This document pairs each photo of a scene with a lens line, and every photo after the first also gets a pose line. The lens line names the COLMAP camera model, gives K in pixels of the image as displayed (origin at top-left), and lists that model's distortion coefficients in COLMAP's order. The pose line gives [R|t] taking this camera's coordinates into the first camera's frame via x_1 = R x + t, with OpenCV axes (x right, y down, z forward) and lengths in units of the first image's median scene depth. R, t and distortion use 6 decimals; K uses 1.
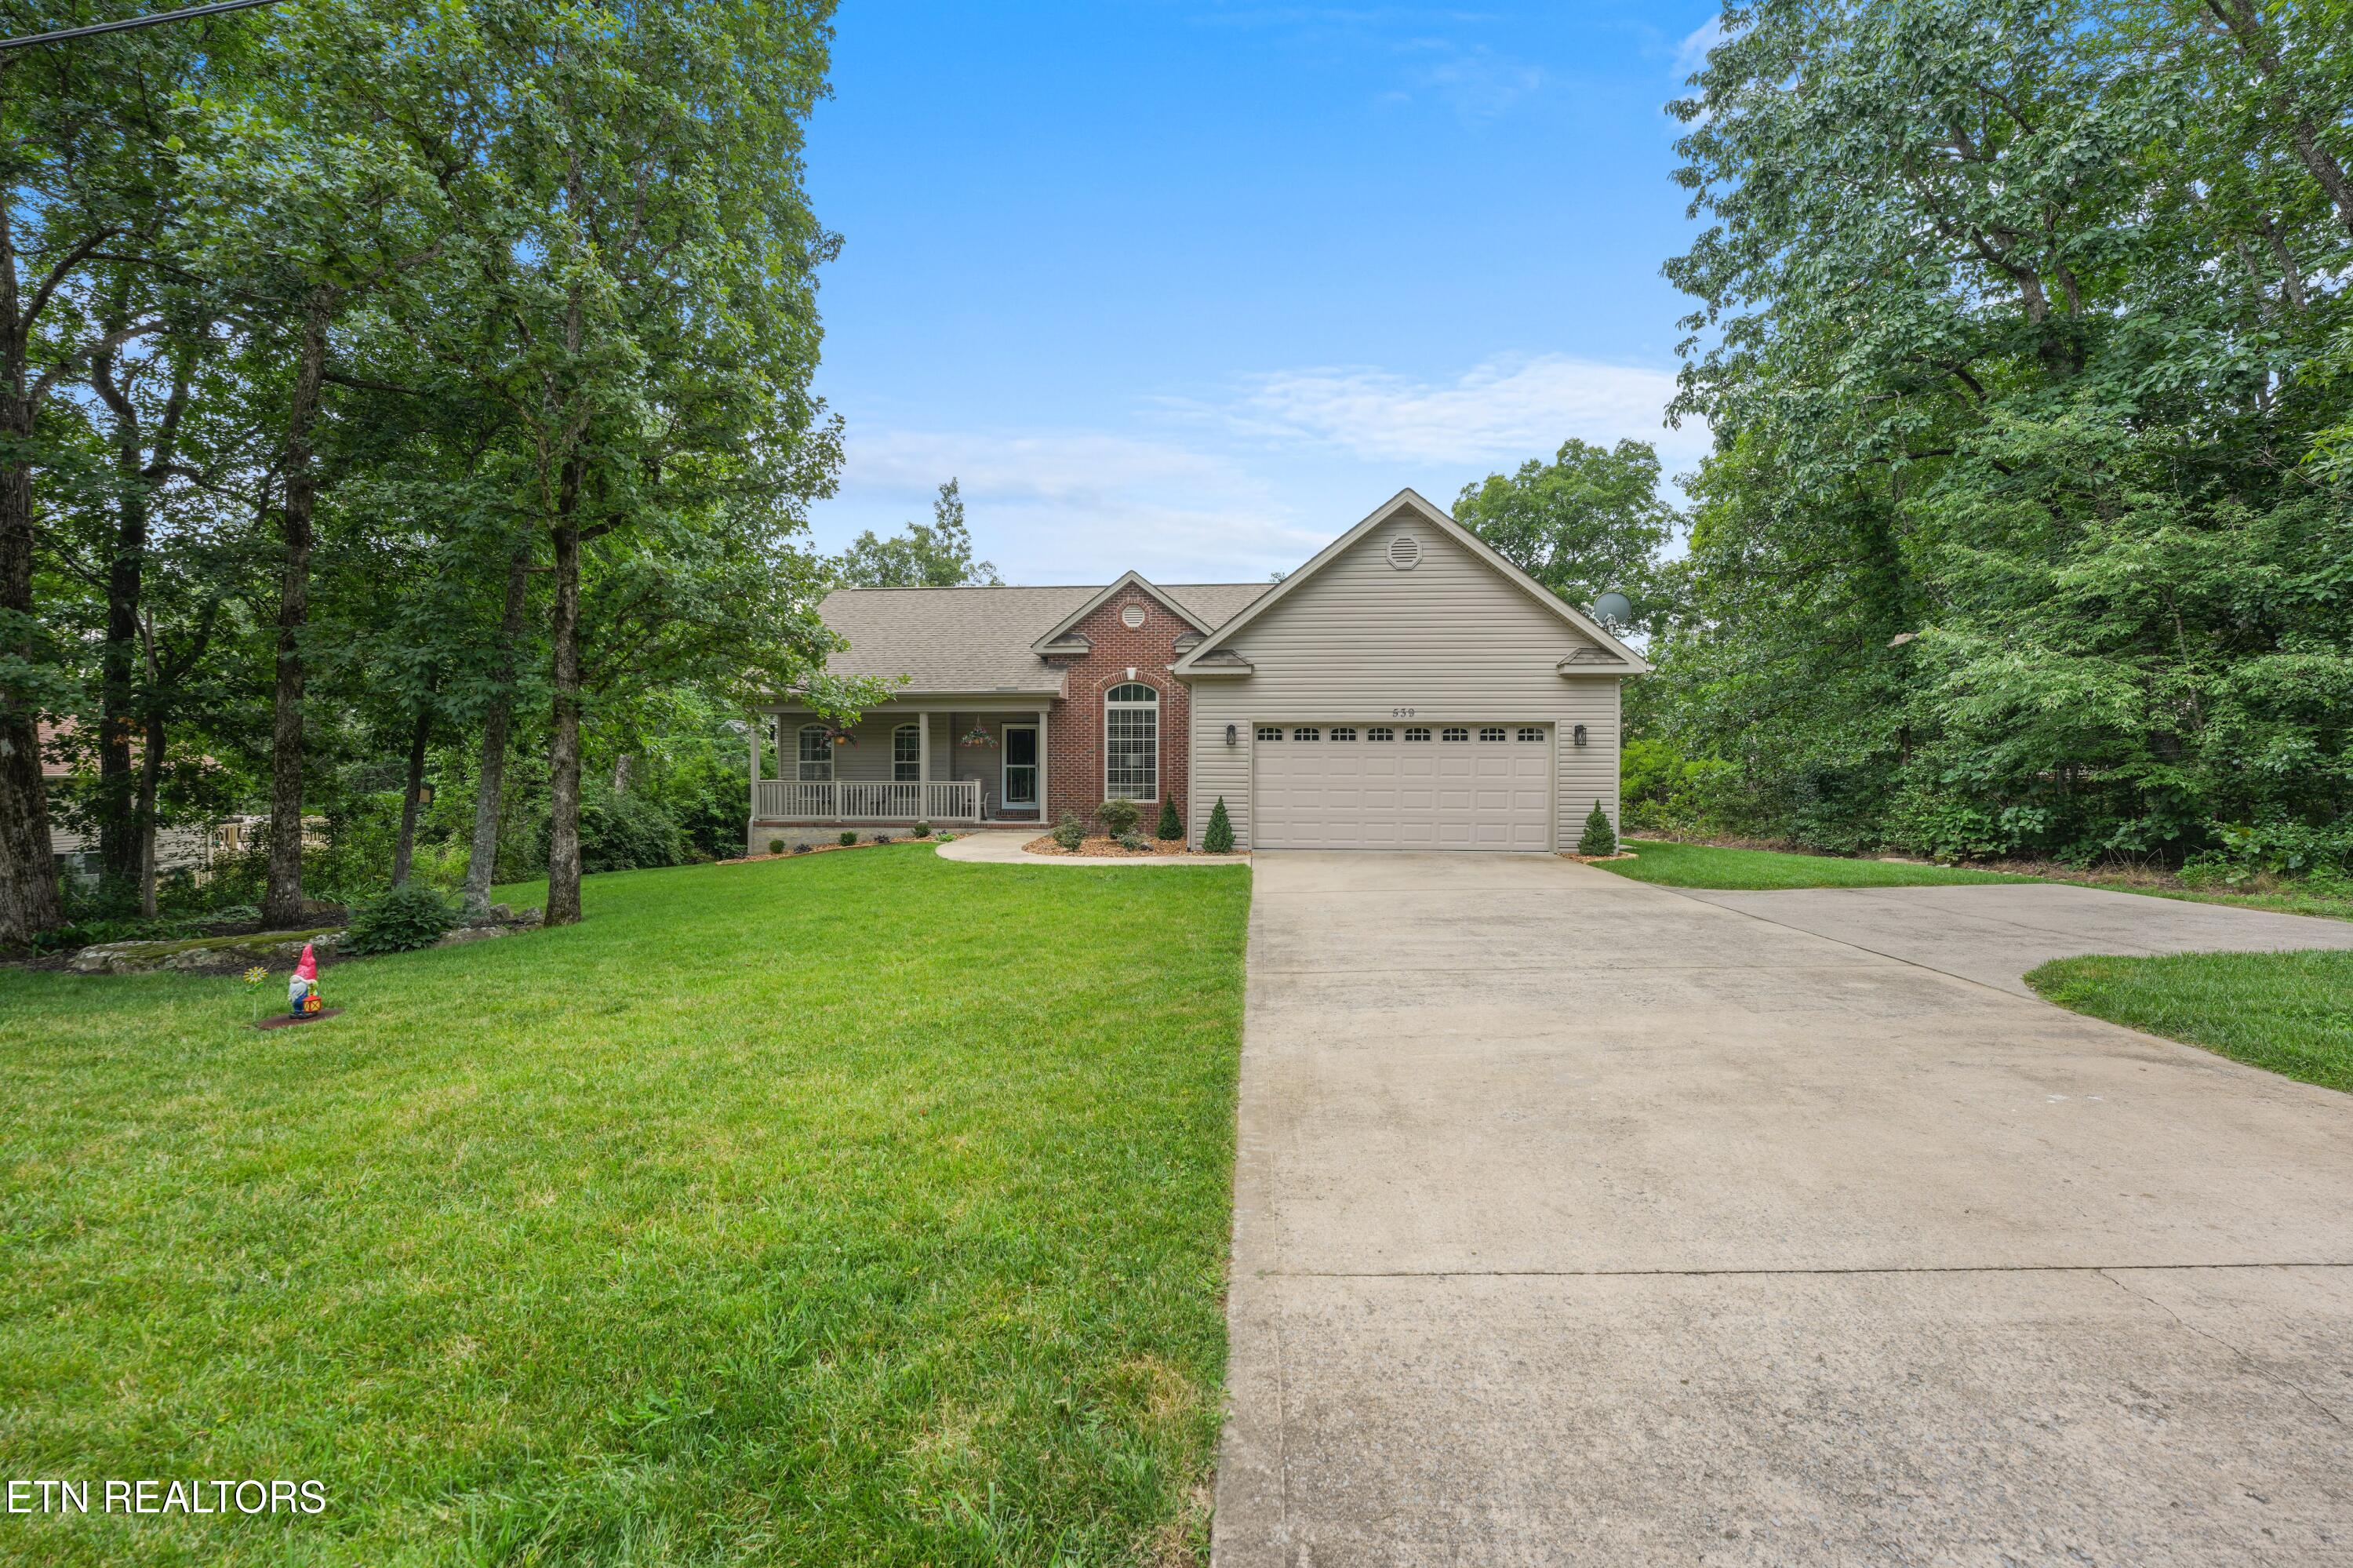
lens RADIAL K [[978.3, 0, 1181.2], [0, 978.3, 796.6], [0, 0, 1]] dist [0.000095, -0.000052]
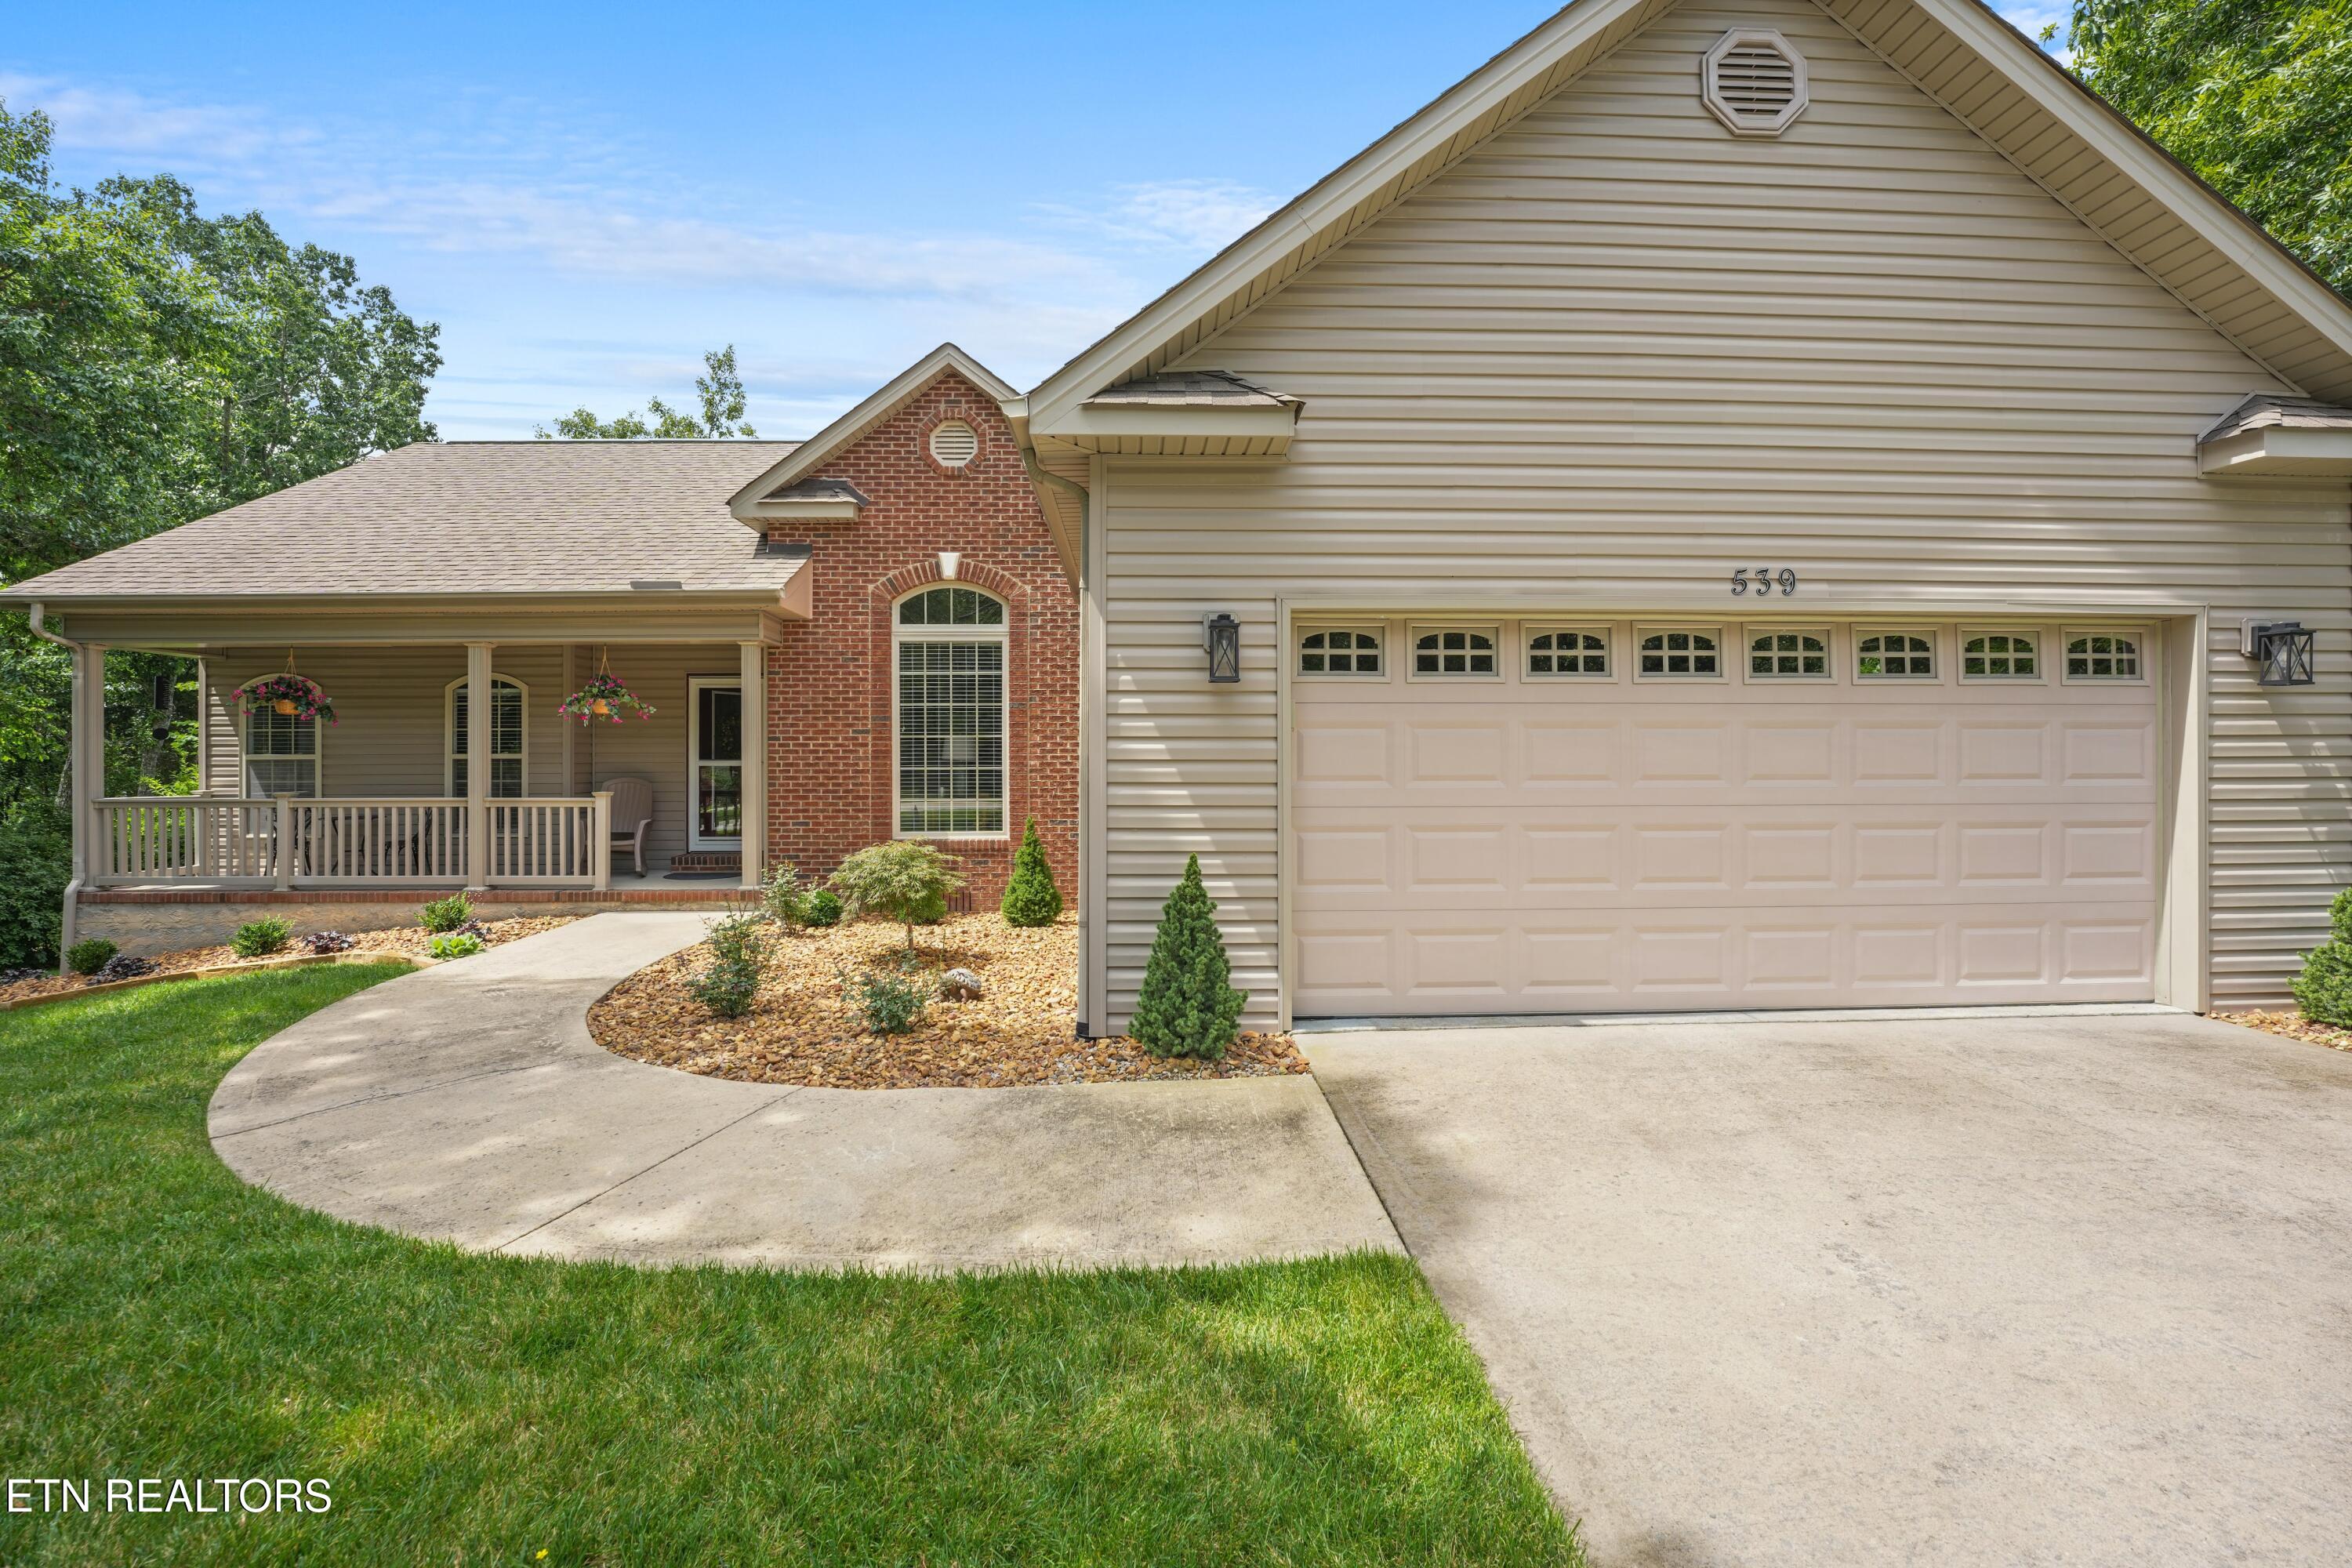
lens RADIAL K [[973.7, 0, 1176.0], [0, 973.7, 784.0], [0, 0, 1]] dist [-0.016693, -0.000101]
pose [[0.992597, -0.007751, 0.121208, -0.000047], [0.009311, 0.999881, -0.012314, -0.013694], [-0.121098, 0.013351, 0.992551, 0.528524]]
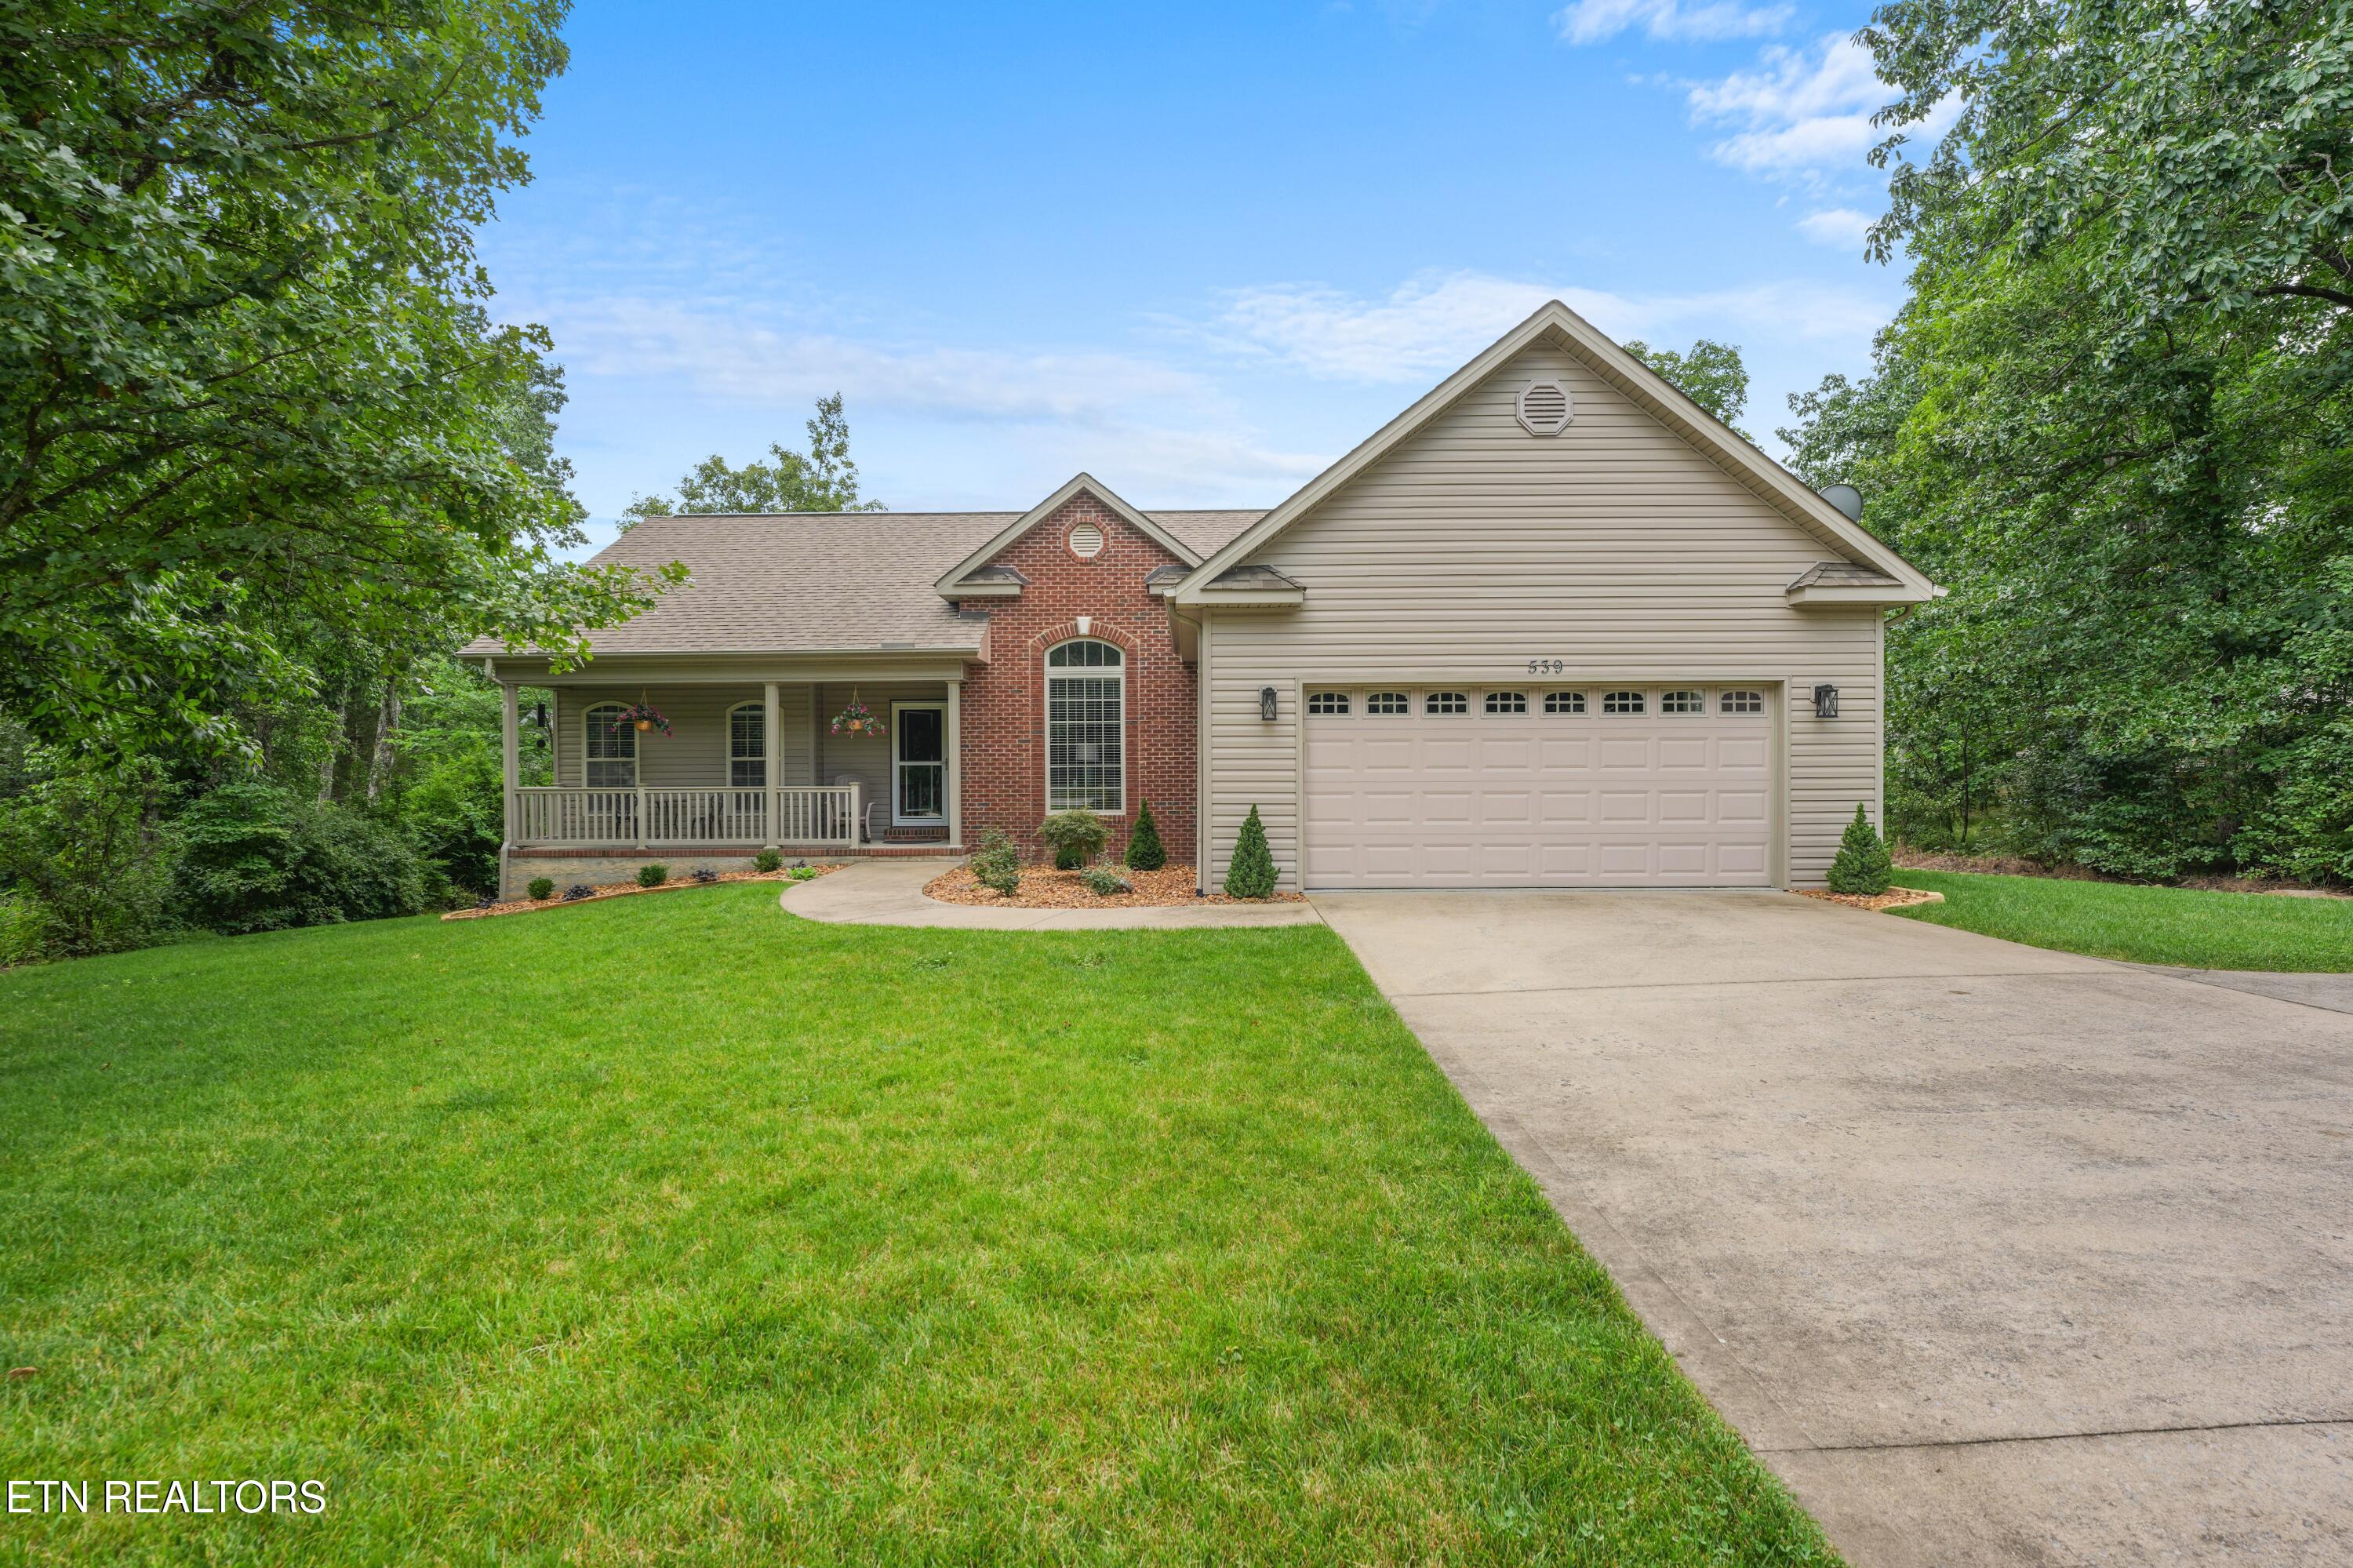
lens RADIAL K [[1078.5, 0, 1185.1], [0, 1078.5, 794.5], [0, 0, 1]] dist [-0.002880, 0.000214]
pose [[0.997045, -0.010237, 0.076137, -0.039481], [0.010832, 0.999914, -0.007400, -0.001744], [-0.076054, 0.008203, 0.997070, 0.249639]]
